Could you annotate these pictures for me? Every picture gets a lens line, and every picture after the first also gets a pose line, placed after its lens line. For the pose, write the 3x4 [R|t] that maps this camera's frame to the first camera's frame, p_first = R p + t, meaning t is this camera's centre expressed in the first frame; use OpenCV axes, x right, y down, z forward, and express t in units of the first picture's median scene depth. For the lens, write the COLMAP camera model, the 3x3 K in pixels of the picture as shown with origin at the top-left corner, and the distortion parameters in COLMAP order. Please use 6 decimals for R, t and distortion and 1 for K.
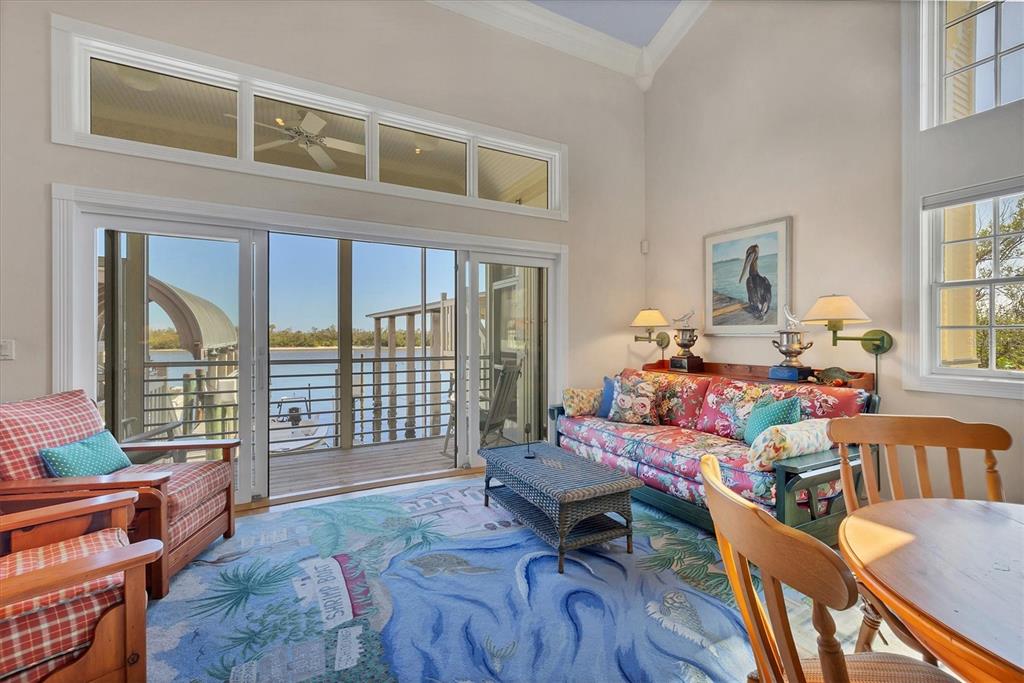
lens RADIAL K [[440.3, 0, 531.8], [0, 440.3, 338.8], [0, 0, 1]] dist [0.001462, 0.000249]
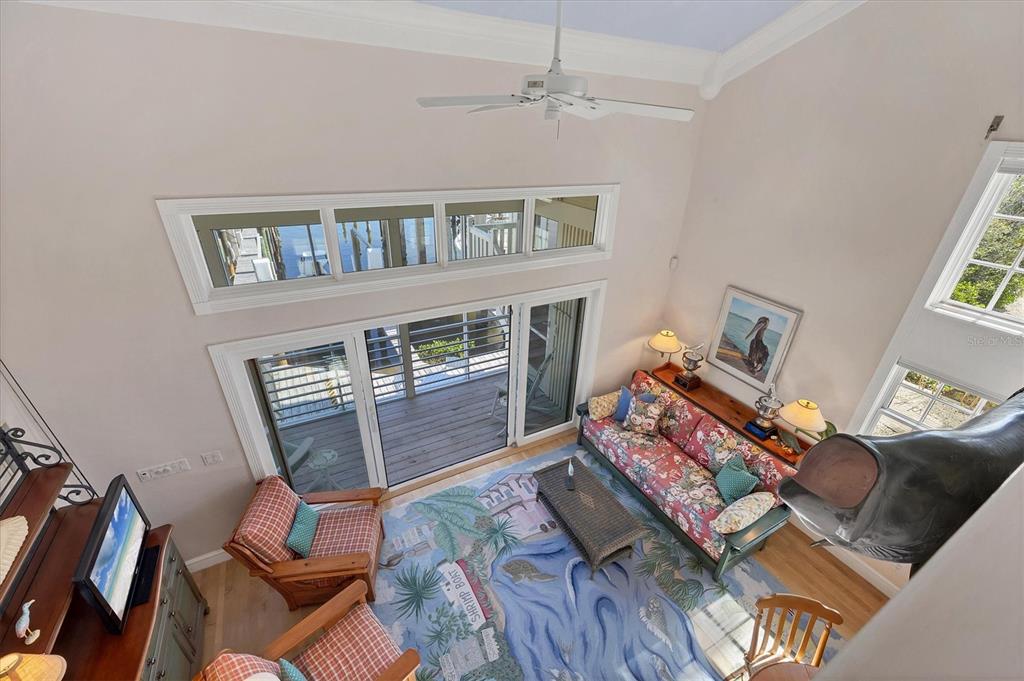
lens RADIAL K [[419.2, 0, 532.2], [0, 419.2, 343.6], [0, 0, 1]] dist [-0.013562, -0.000072]
pose [[0.998448, 0.039577, 0.039189, -0.235867], [-0.053331, 0.882237, 0.467775, -0.918871], [-0.016061, -0.469139, 0.882978, -0.017756]]
